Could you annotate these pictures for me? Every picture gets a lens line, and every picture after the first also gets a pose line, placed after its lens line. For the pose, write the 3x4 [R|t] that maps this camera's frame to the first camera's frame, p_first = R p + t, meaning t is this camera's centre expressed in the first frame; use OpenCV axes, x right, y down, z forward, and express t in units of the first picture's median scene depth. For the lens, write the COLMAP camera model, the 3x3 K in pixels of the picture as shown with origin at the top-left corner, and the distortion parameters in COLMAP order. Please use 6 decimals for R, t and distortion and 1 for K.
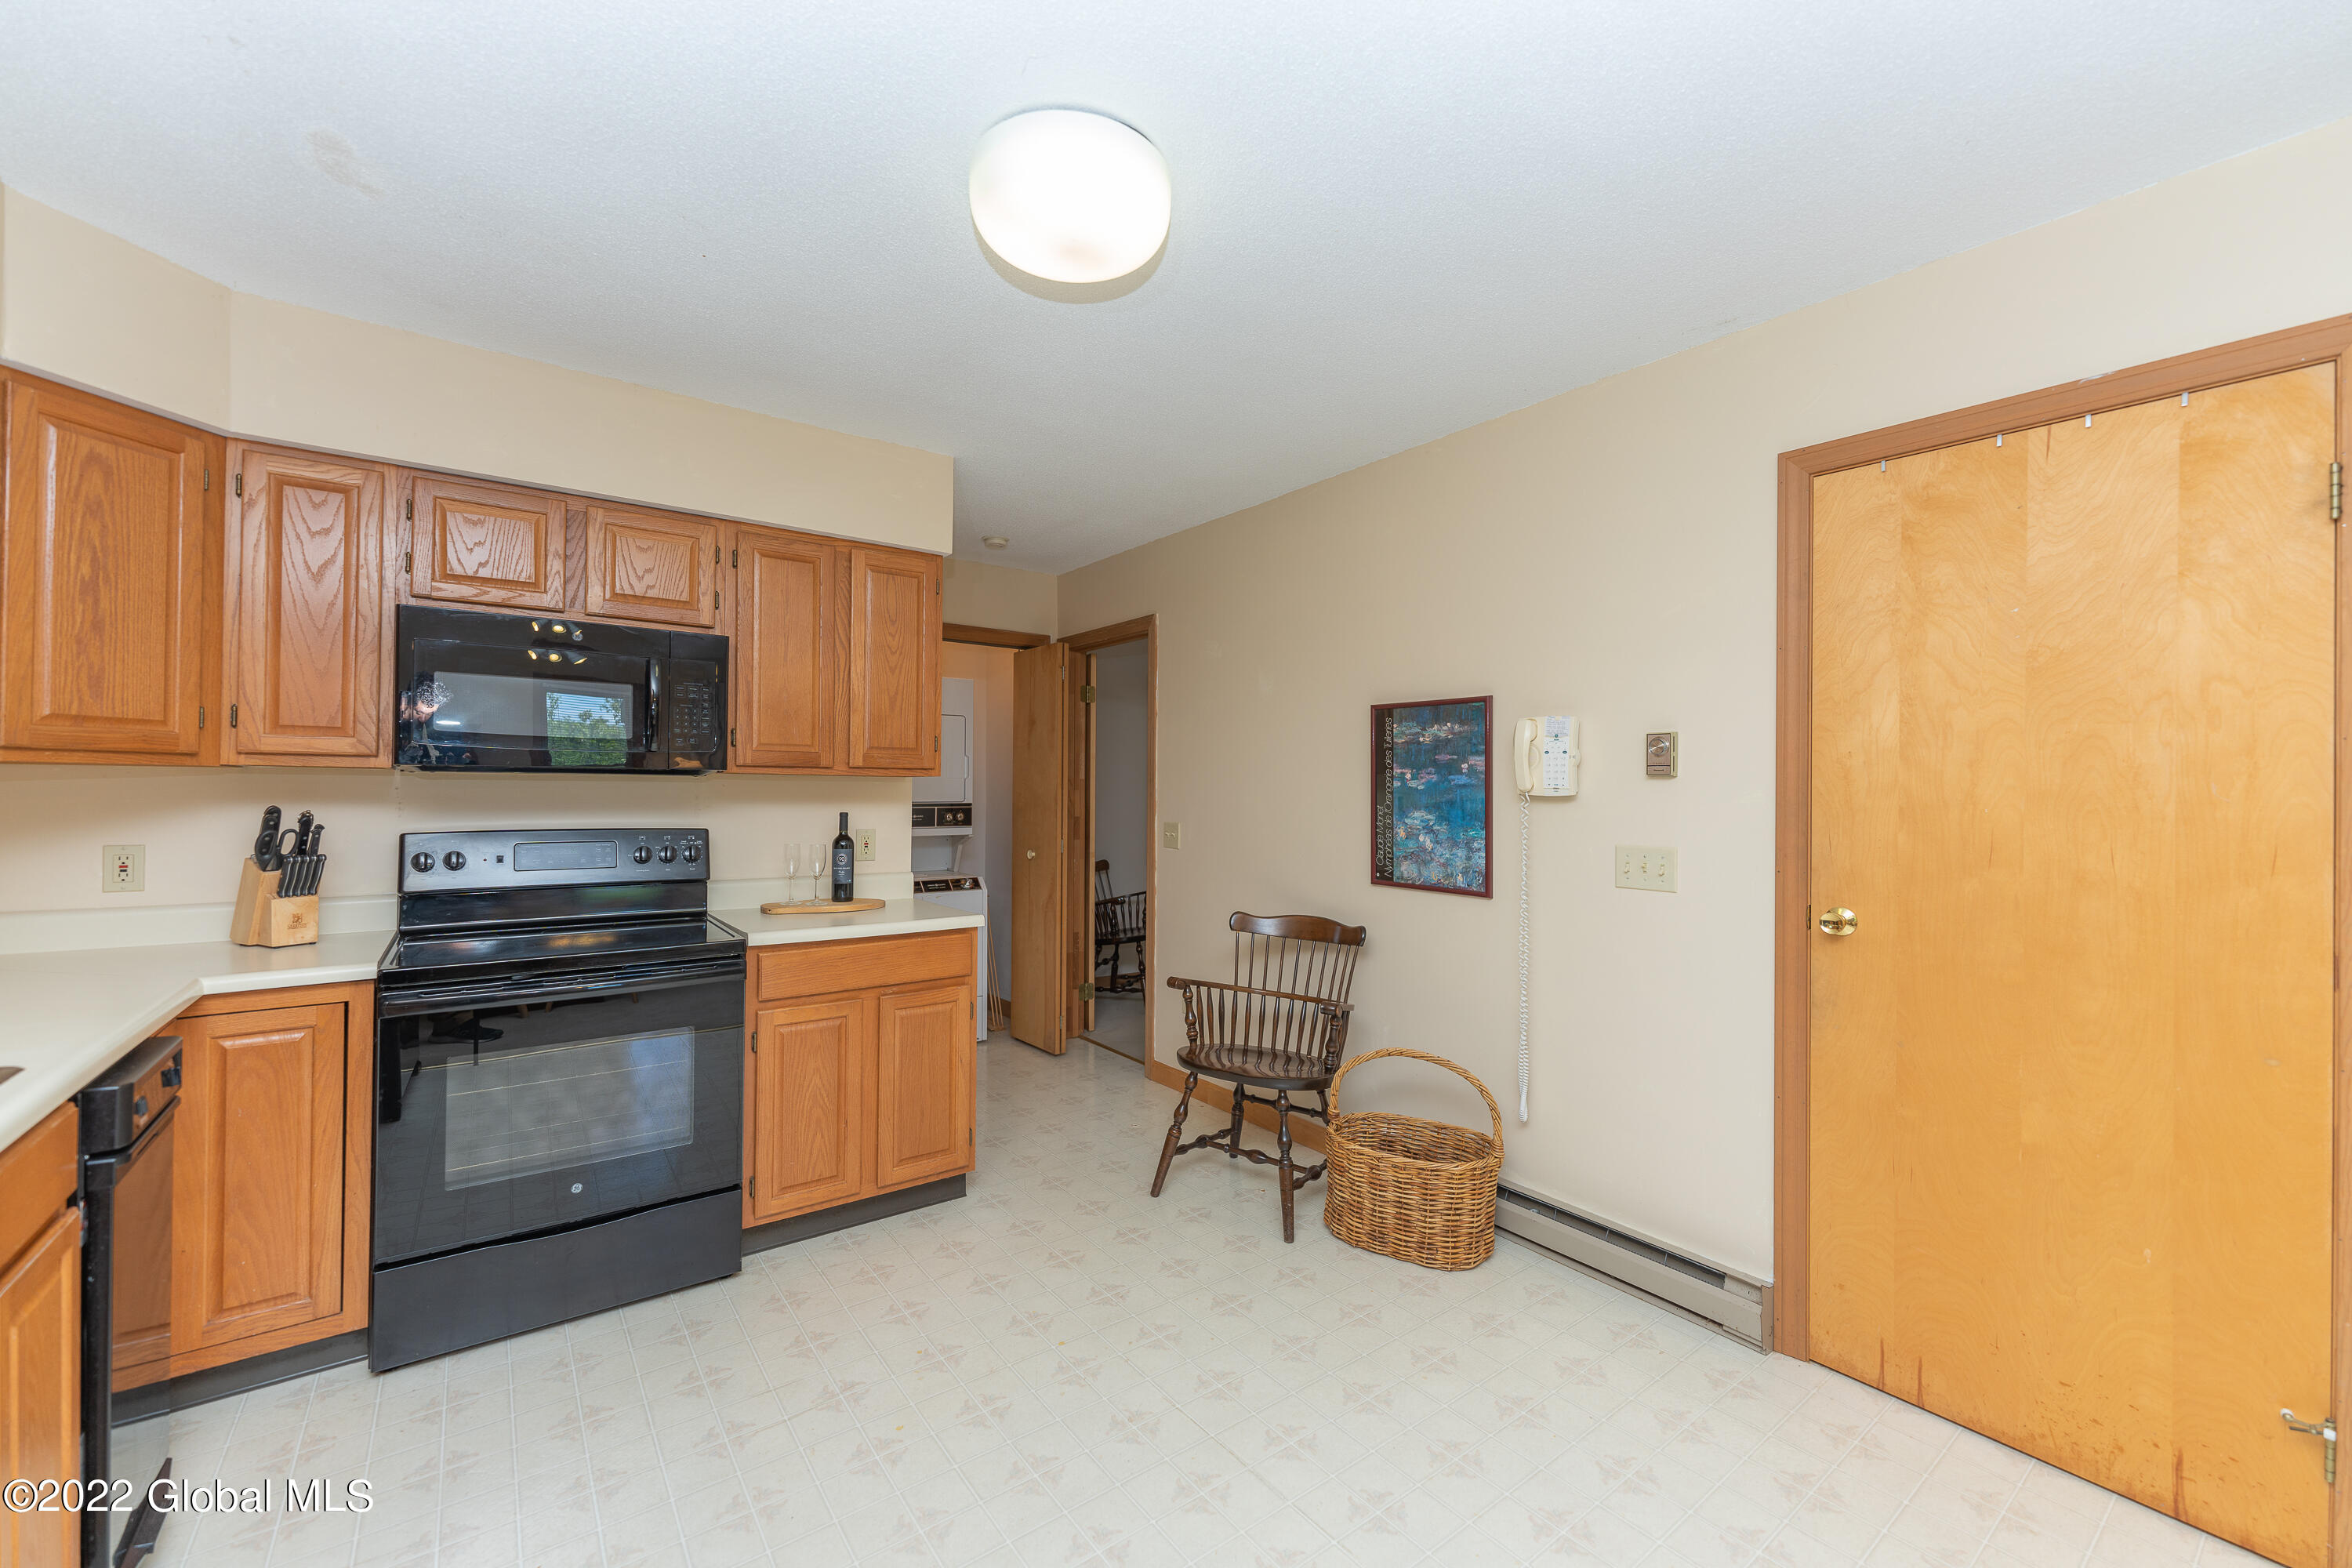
lens RADIAL K [[942.5, 0, 1179.2], [0, 942.5, 781.9], [0, 0, 1]] dist [0.006102, -0.001515]
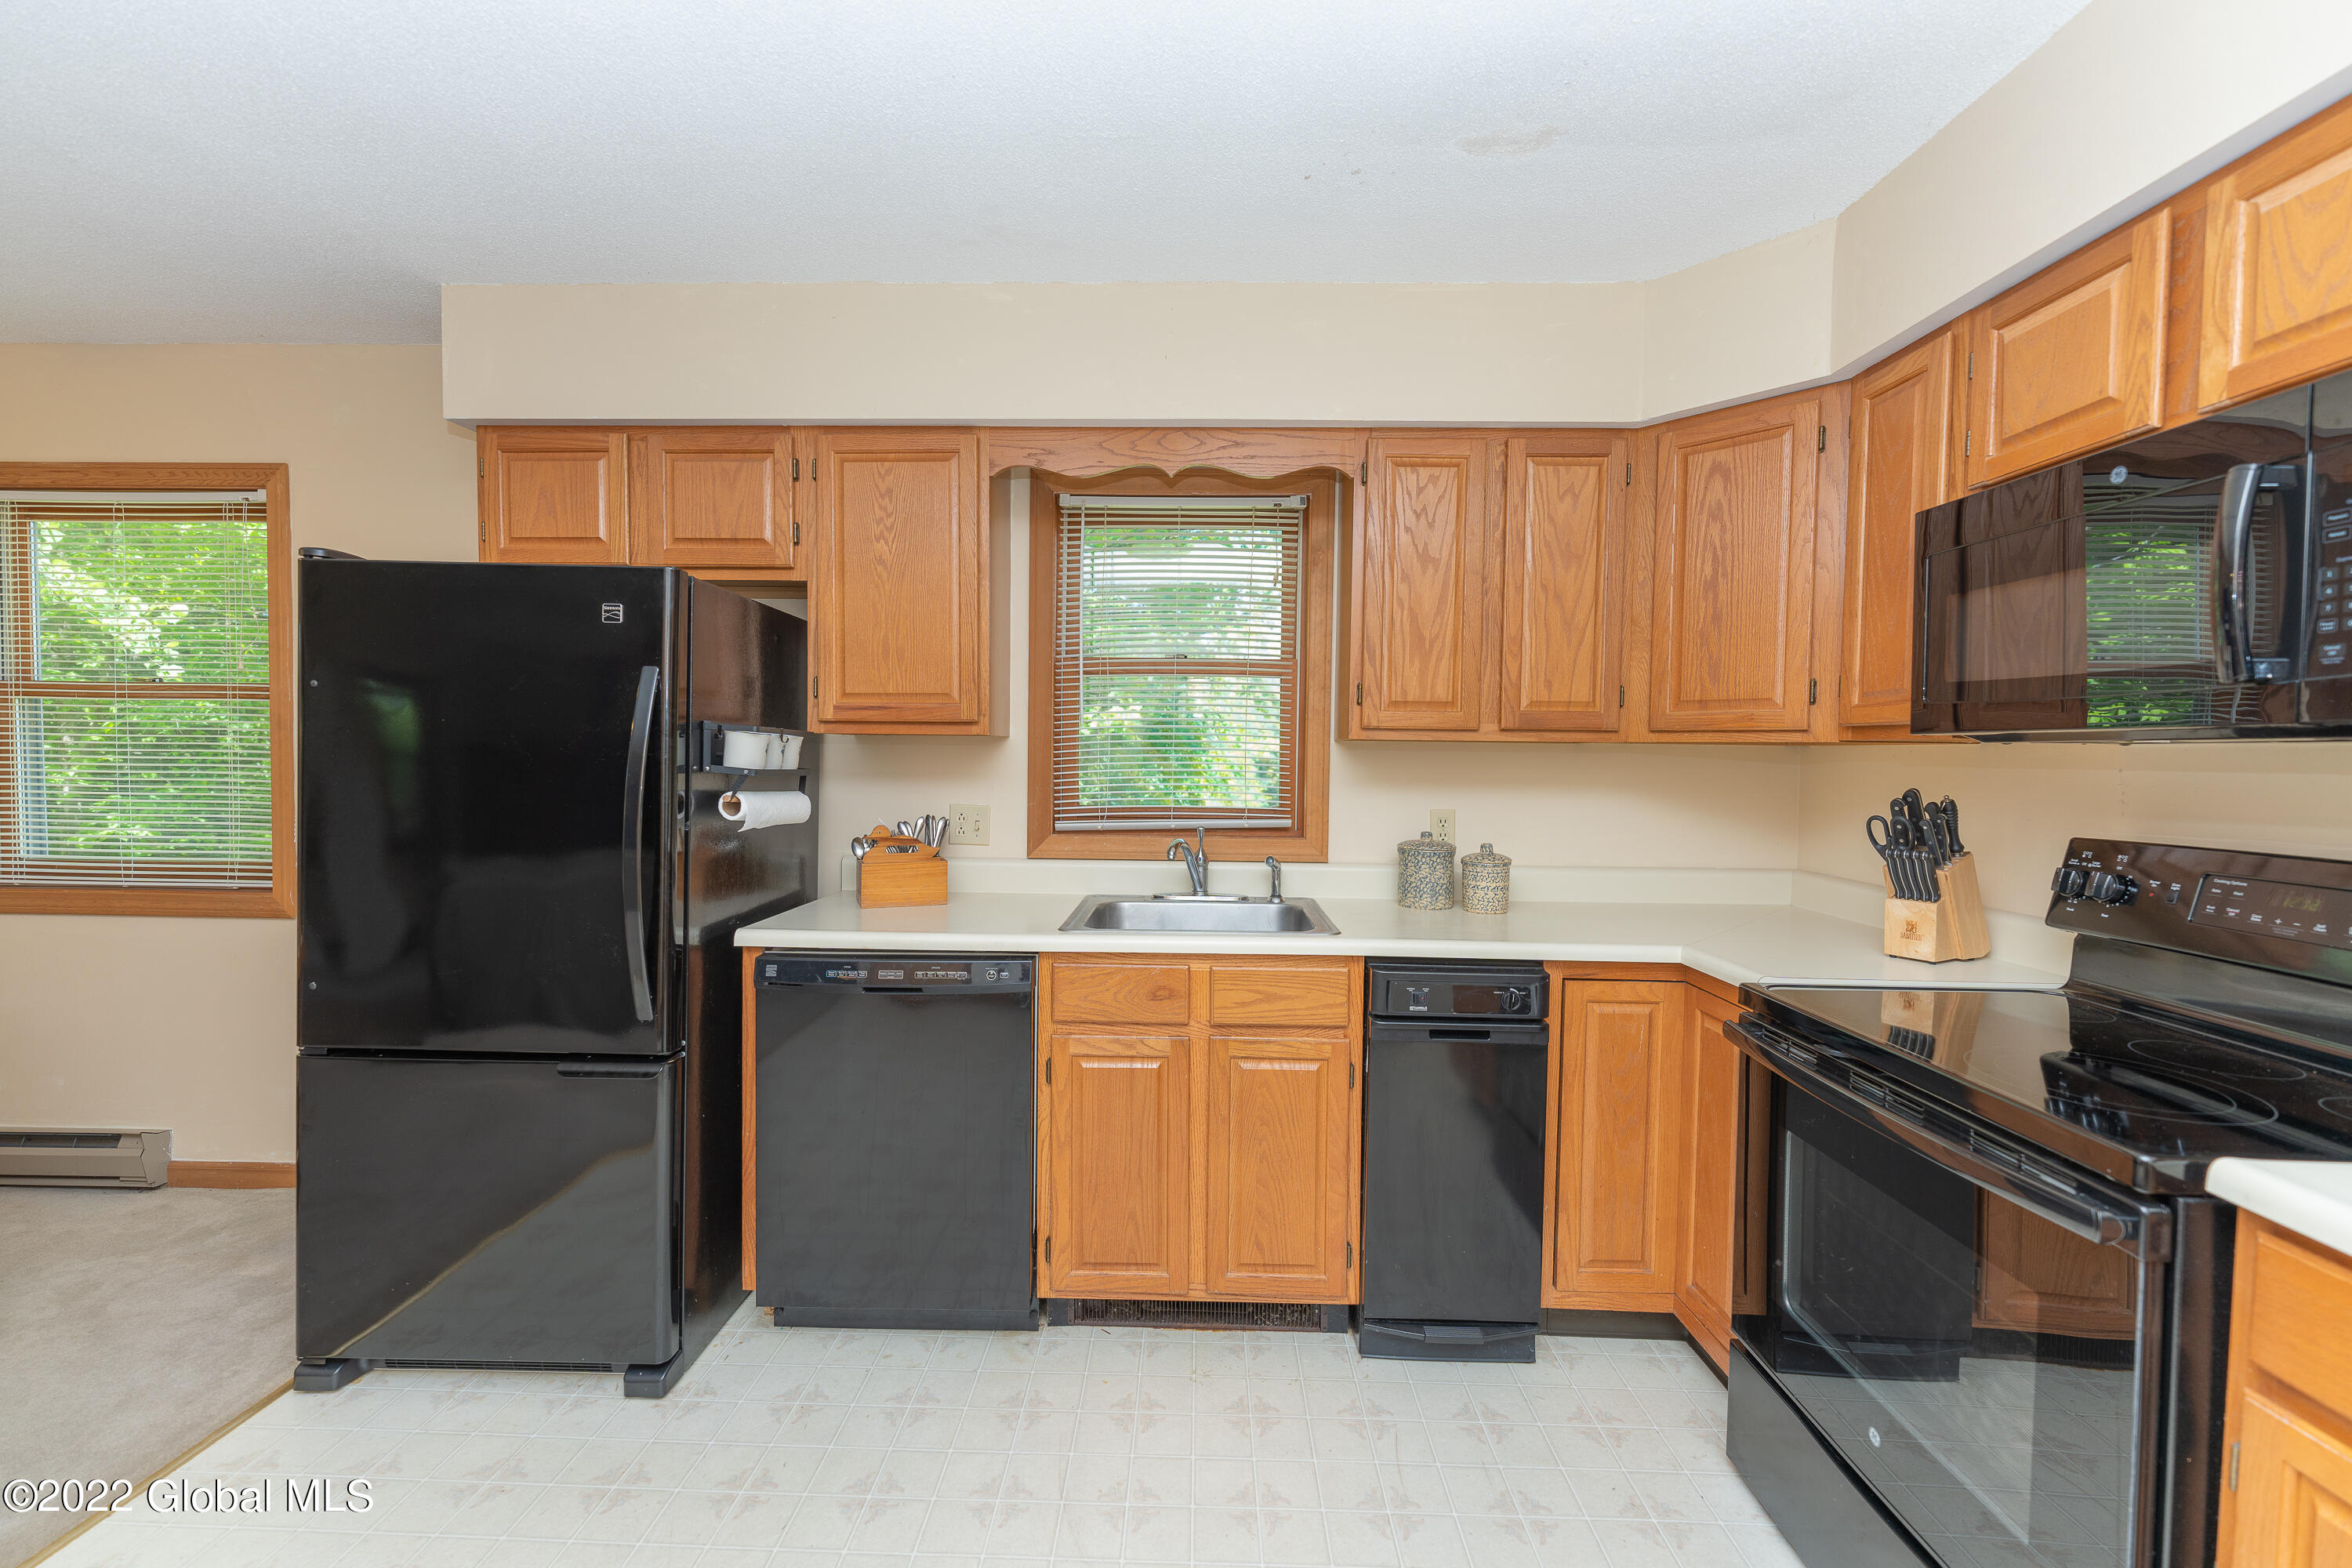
lens RADIAL K [[942.5, 0, 1179.8], [0, 942.5, 783.6], [0, 0, 1]] dist [0.006102, -0.001515]
pose [[-0.618968, 0.009451, -0.785359, 0.076117], [-0.012020, 0.999696, 0.021504, 0.008261], [0.785324, 0.022751, -0.618667, 0.794855]]
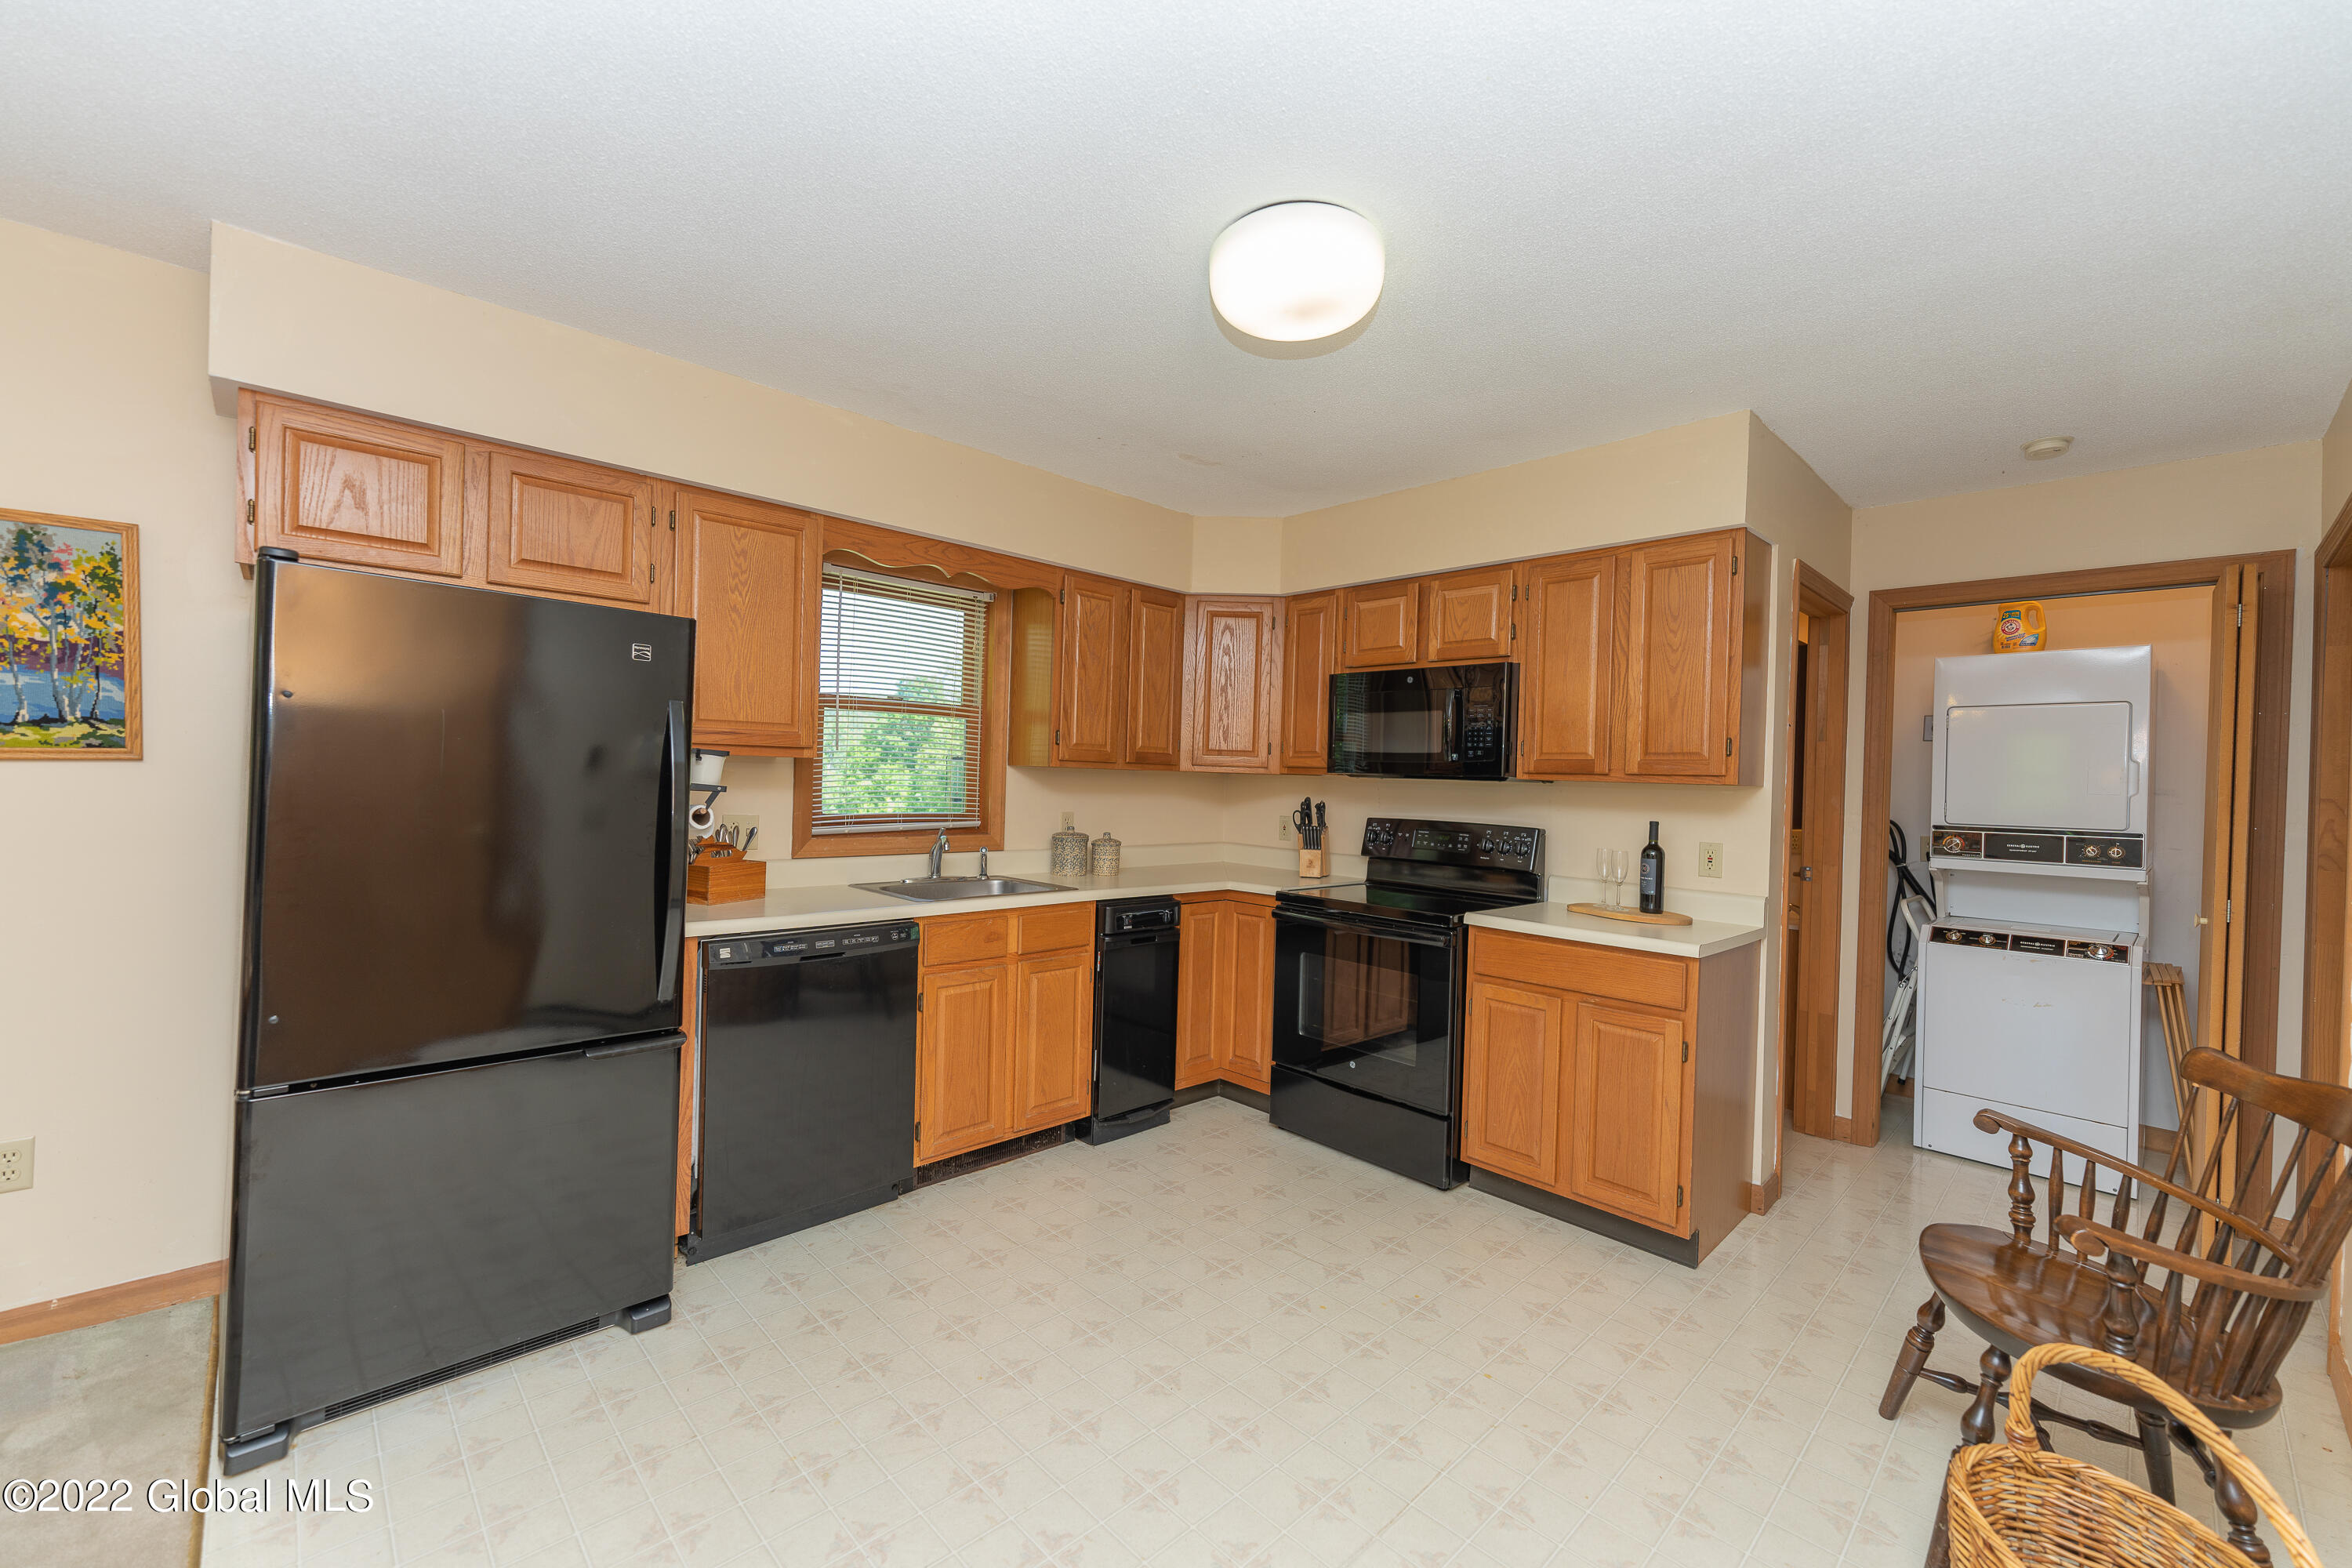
lens RADIAL K [[942.5, 0, 1179.4], [0, 942.5, 784.2], [0, 0, 1]] dist [0.006102, -0.001515]
pose [[0.123755, 0.000754, -0.992312, 0.592778], [-0.021828, 0.999760, -0.001963, 0.007534], [0.992073, 0.021903, 0.123742, 0.429999]]
